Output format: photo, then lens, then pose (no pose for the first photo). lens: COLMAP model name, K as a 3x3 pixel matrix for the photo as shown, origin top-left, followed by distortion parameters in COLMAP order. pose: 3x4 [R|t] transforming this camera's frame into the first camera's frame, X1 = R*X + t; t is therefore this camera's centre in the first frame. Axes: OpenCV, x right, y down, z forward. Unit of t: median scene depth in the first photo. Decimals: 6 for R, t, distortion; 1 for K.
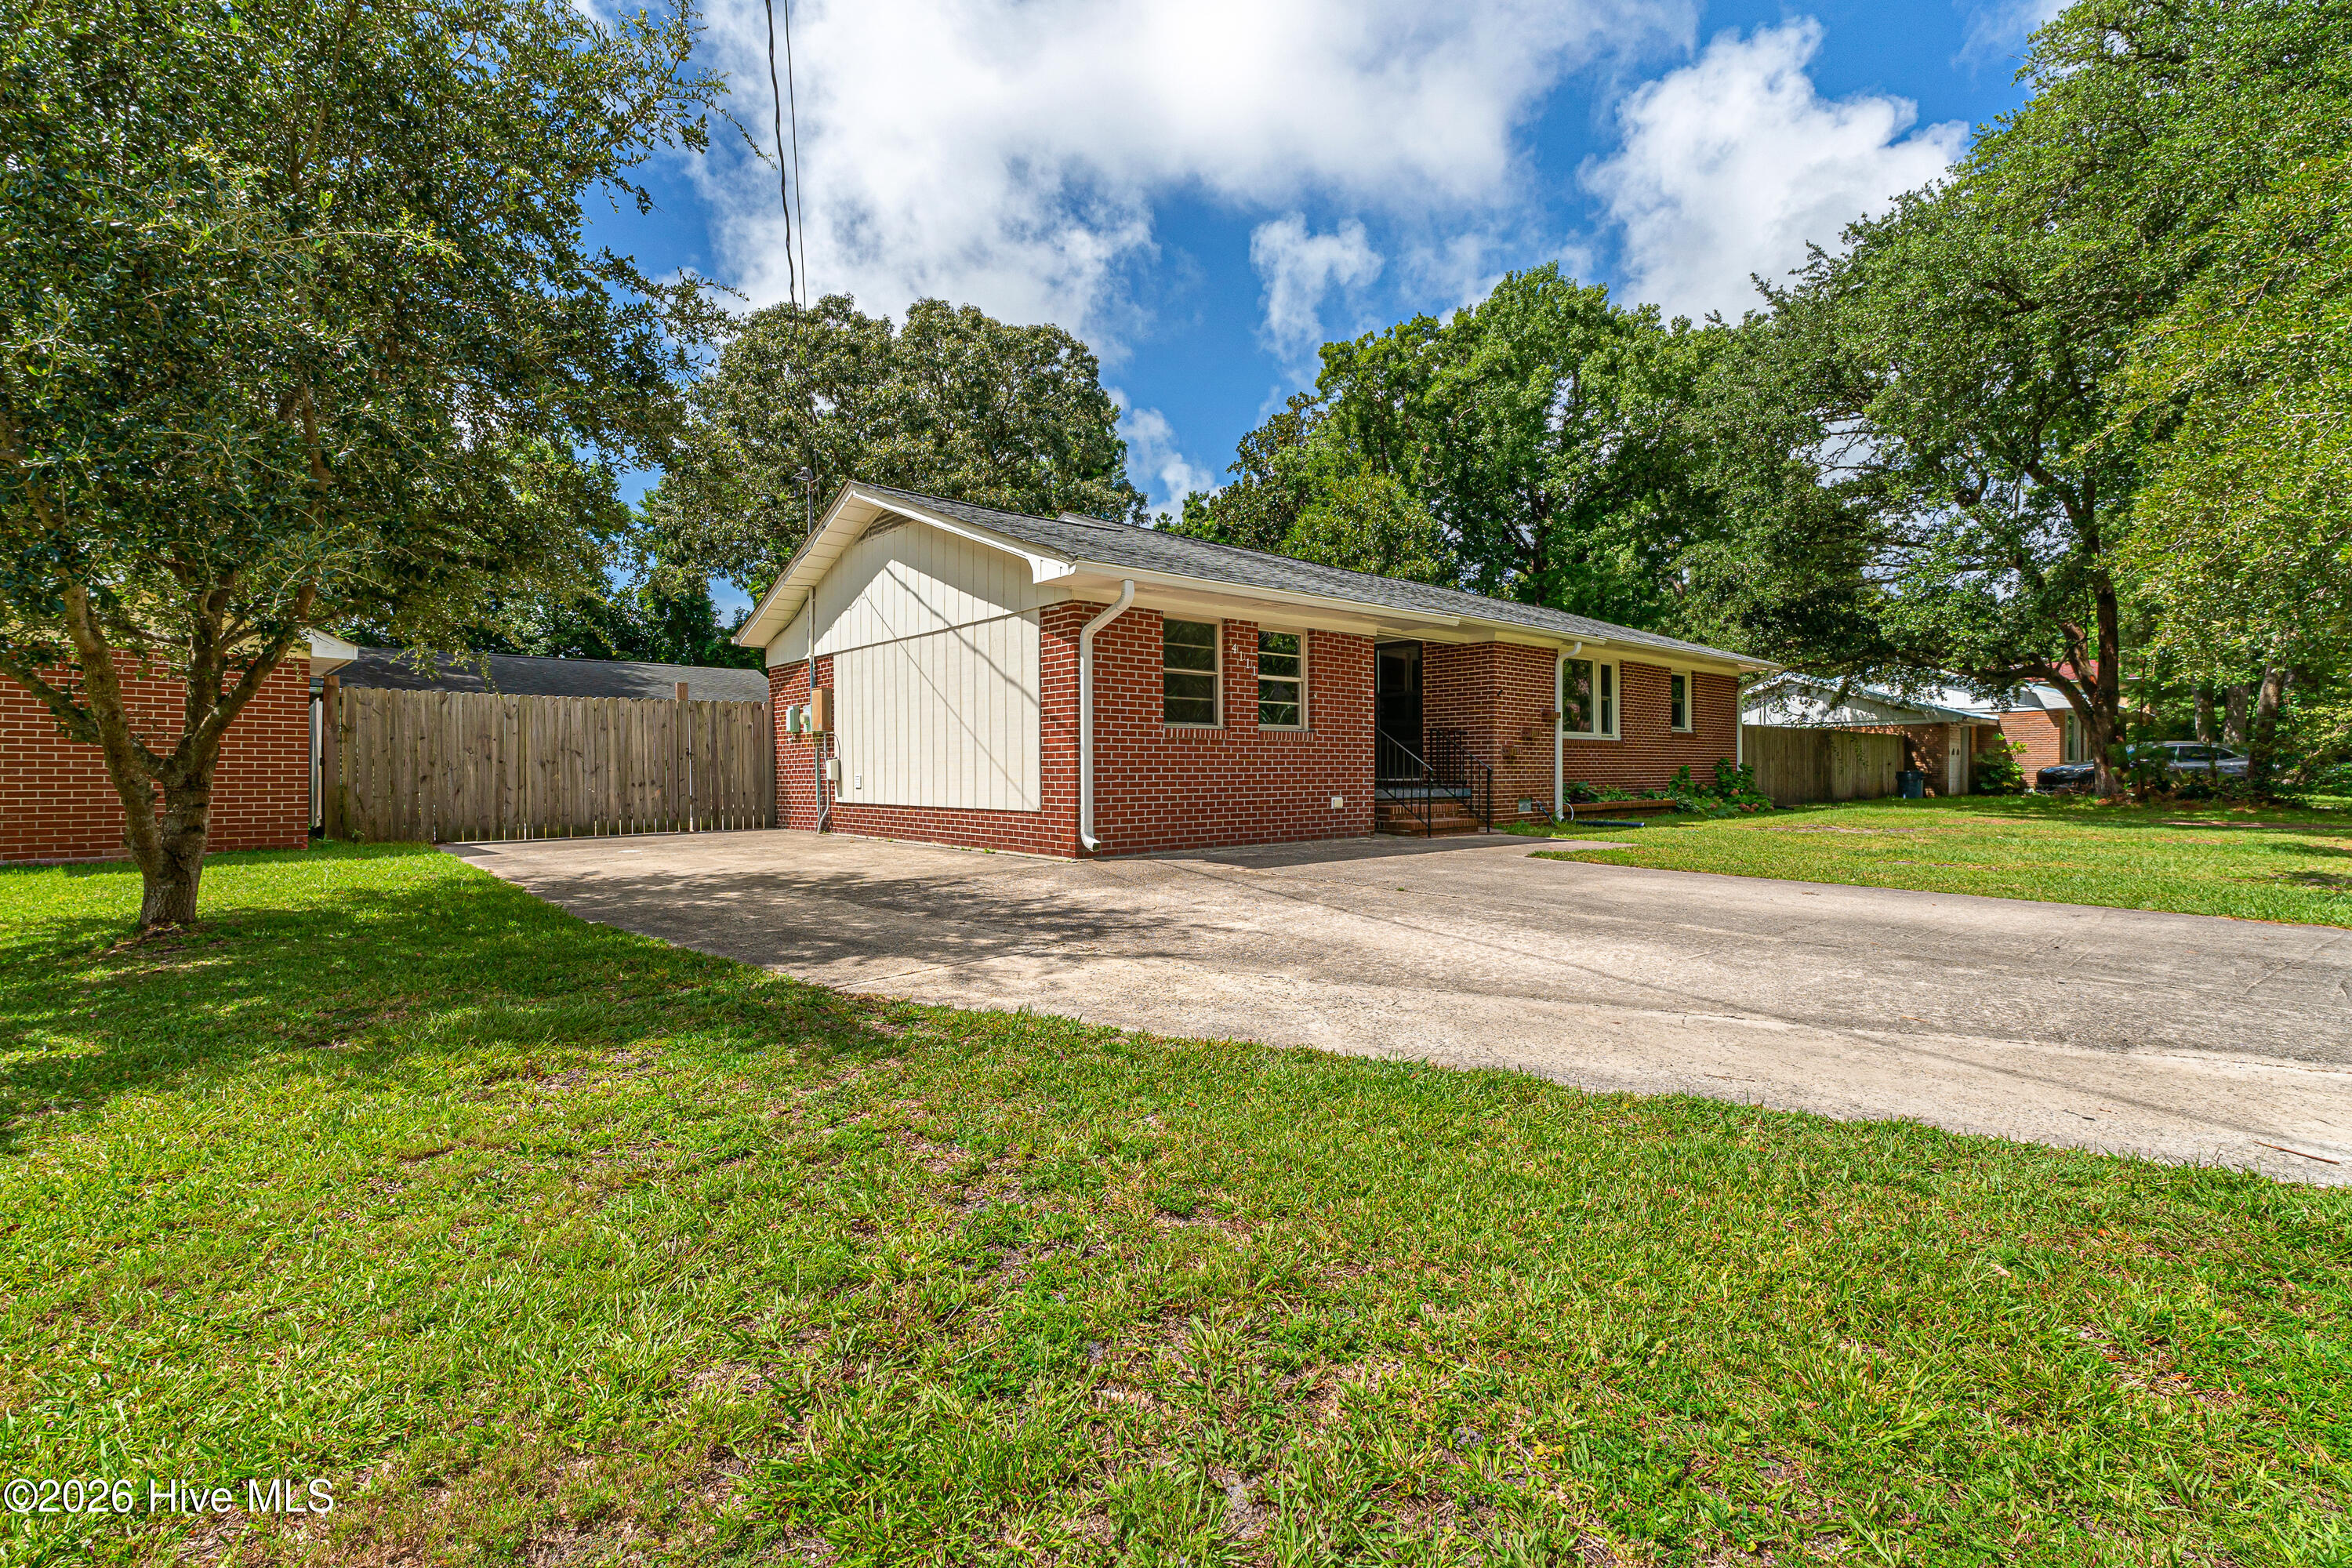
lens RADIAL K [[1063.7, 0, 1157.3], [0, 1063.7, 784.8], [0, 0, 1]] dist [0.000297, 0.000103]
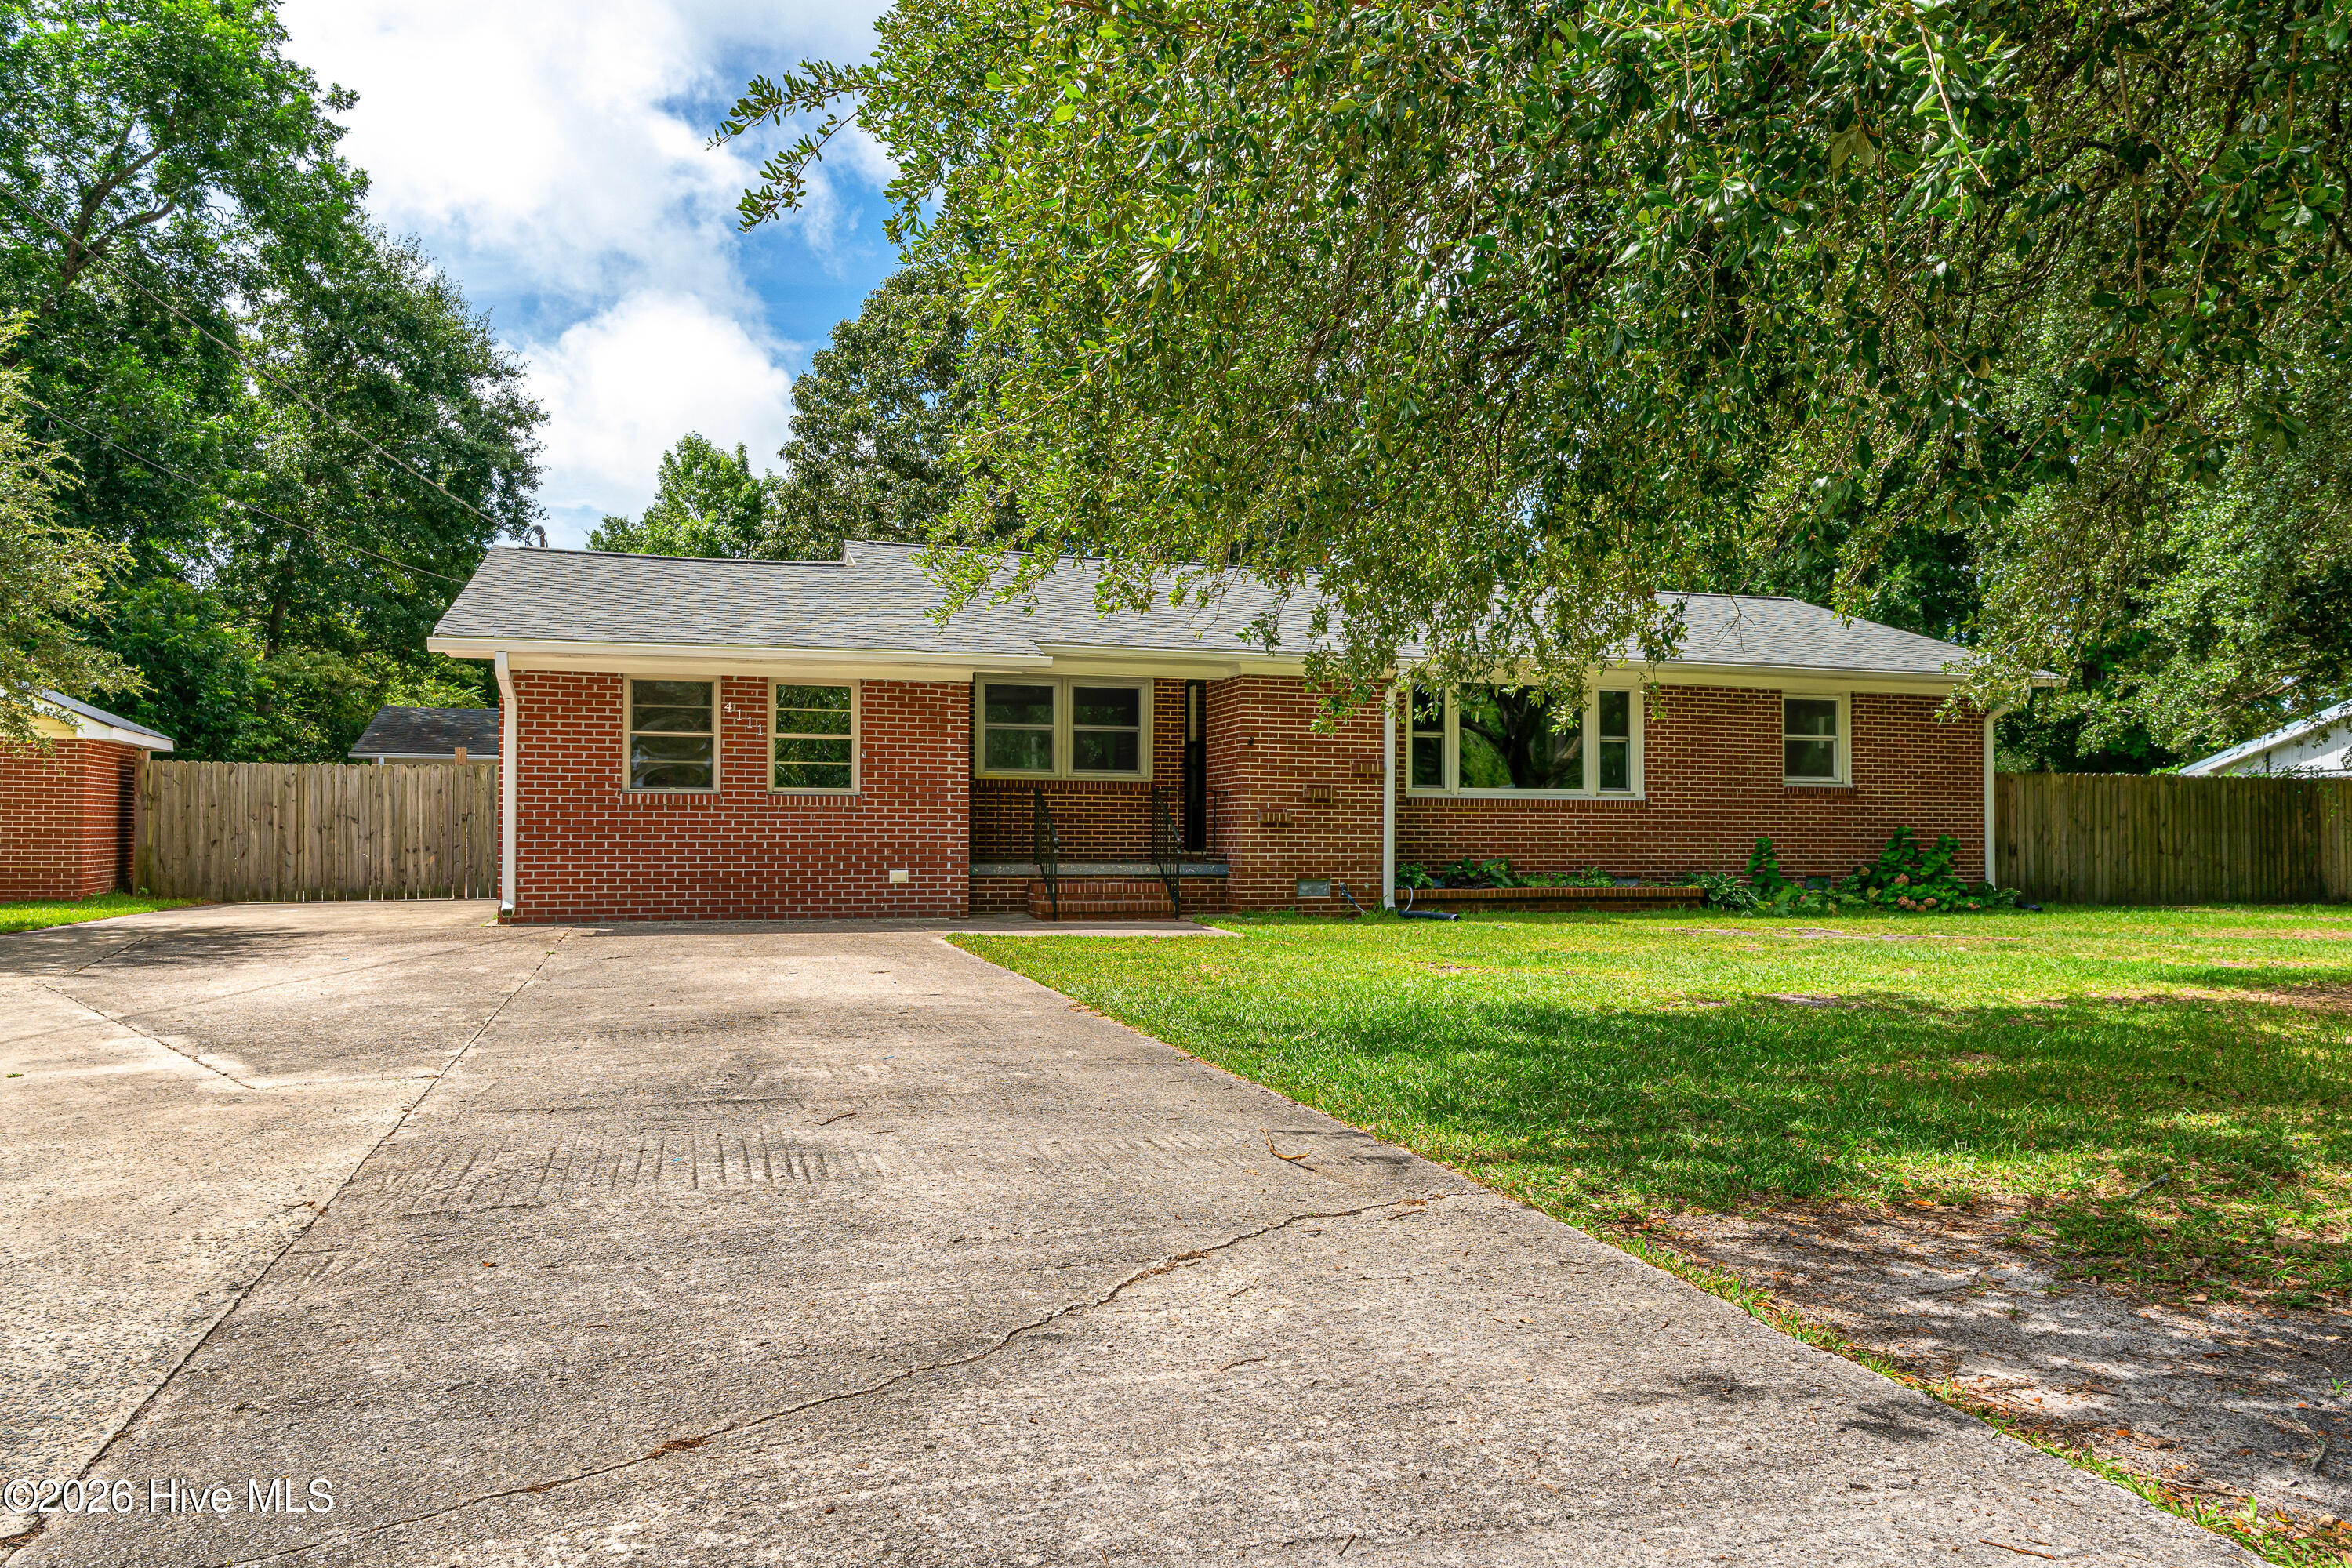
lens RADIAL K [[1649.7, 0, 1196.7], [0, 1649.7, 821.0], [0, 0, 1]] dist [0.001235, 0.001693]
pose [[0.911703, 0.001222, -0.410847, 0.795367], [-0.012312, 0.999628, -0.024347, 0.001196], [0.410664, 0.027256, 0.911379, -0.111100]]
